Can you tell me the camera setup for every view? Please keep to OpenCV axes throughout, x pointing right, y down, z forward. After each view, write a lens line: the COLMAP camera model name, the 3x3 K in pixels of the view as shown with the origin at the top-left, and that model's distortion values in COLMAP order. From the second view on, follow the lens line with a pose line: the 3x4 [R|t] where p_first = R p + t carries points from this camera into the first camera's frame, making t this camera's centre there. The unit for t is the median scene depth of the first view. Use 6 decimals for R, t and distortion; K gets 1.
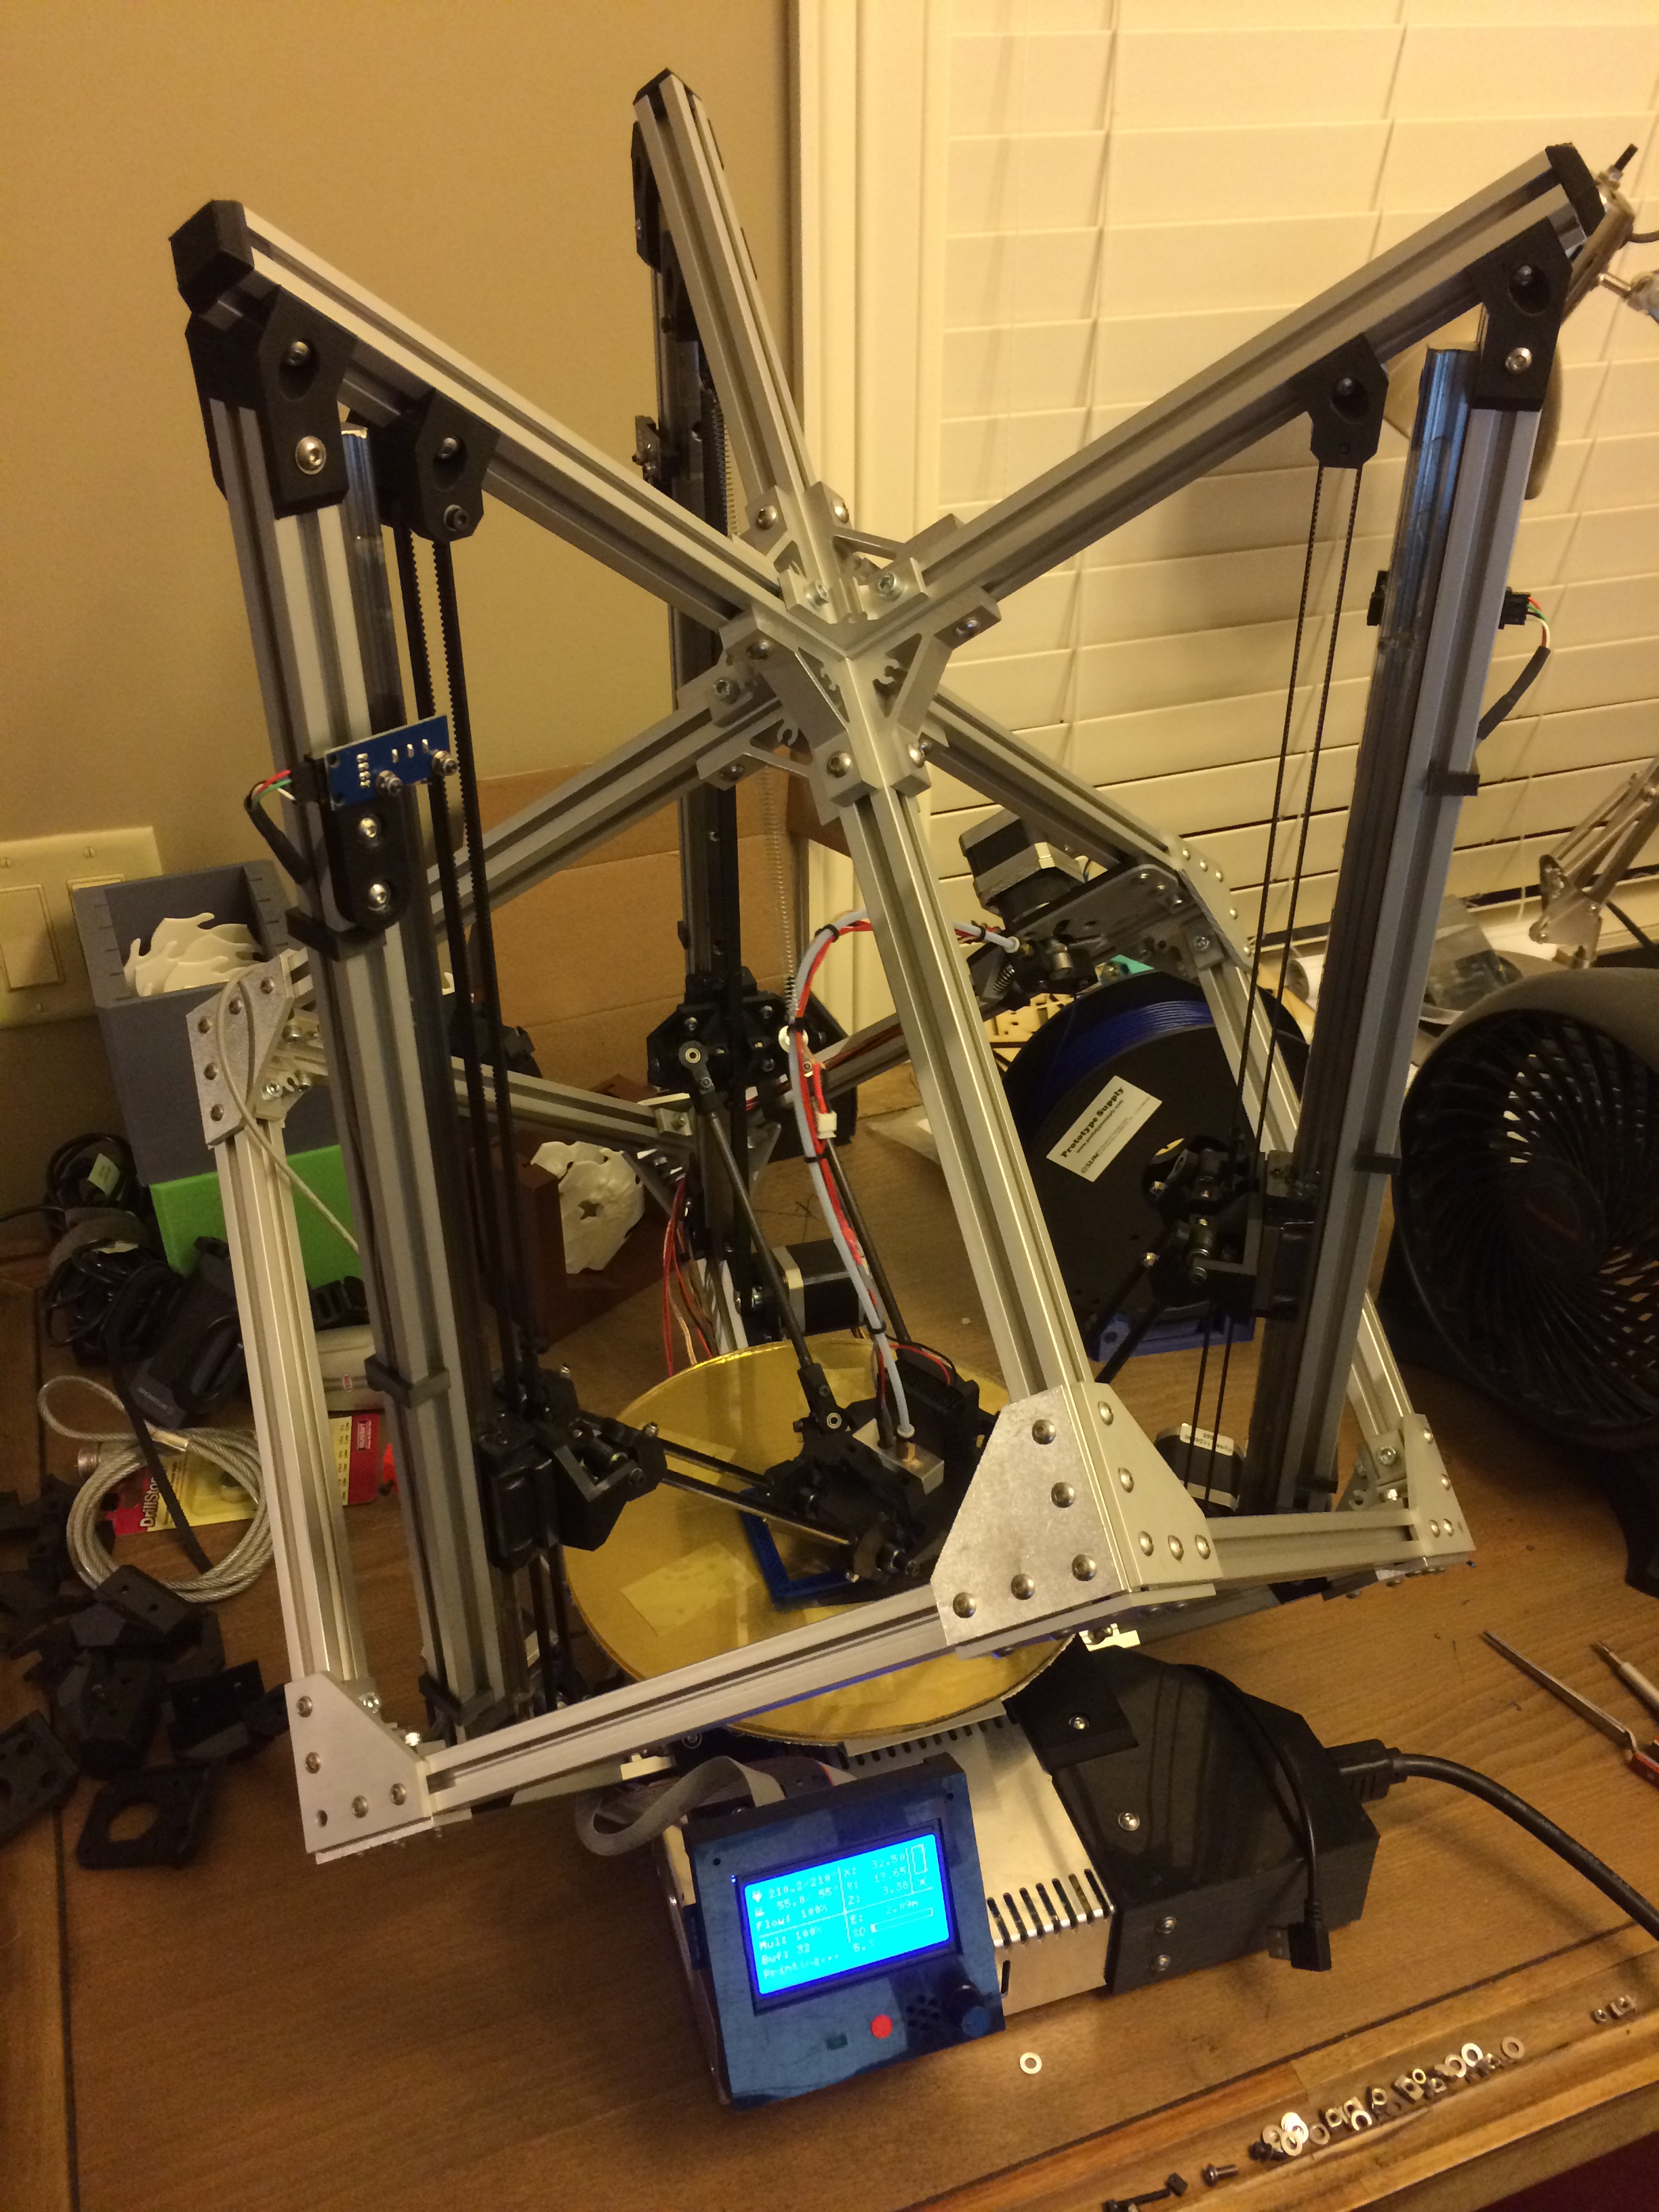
lens RADIAL K [[1903.4, 0, 829.5], [0, 1903.4, 1106.0], [0, 0, 1]] dist [0.000680, -0.002964]
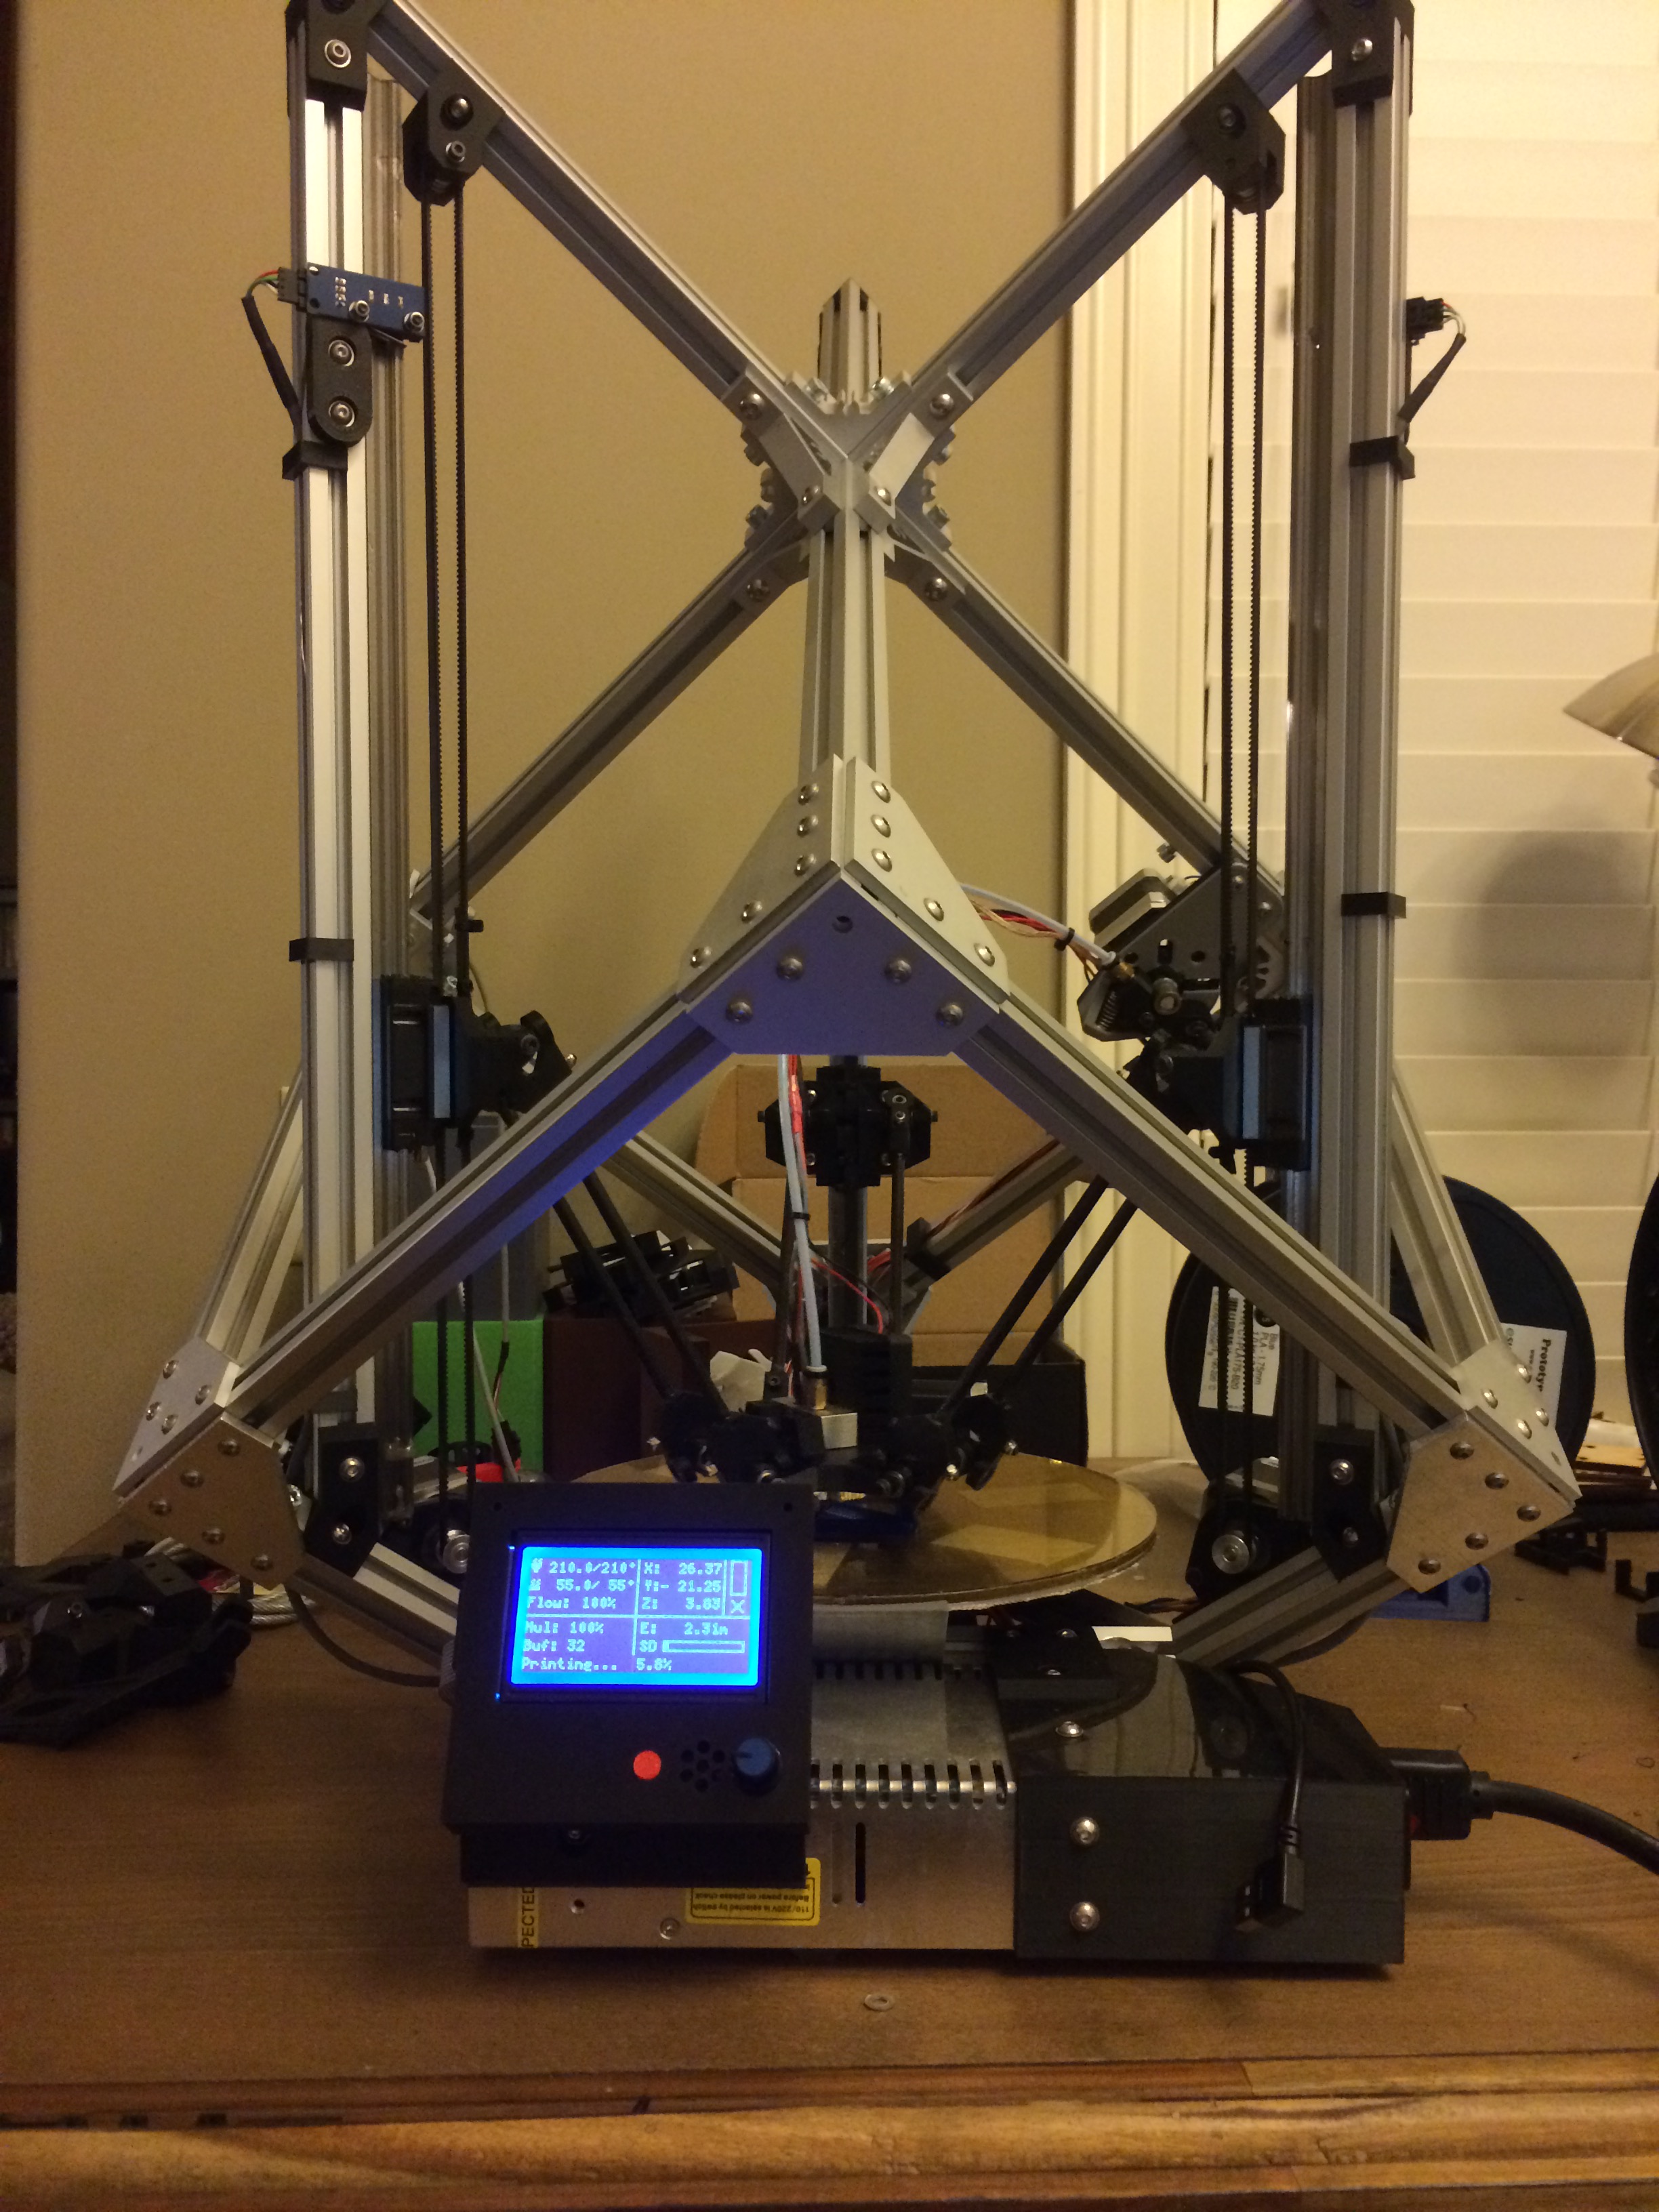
lens RADIAL K [[1903.4, 0, 829.5], [0, 1903.4, 1106.0], [0, 0, 1]] dist [0.000680, -0.002964]
pose [[0.947819, 0.014725, -0.318467, 0.348515], [-0.172977, 0.862864, -0.474916, 0.613841], [0.267801, 0.505222, 0.820386, 0.238519]]
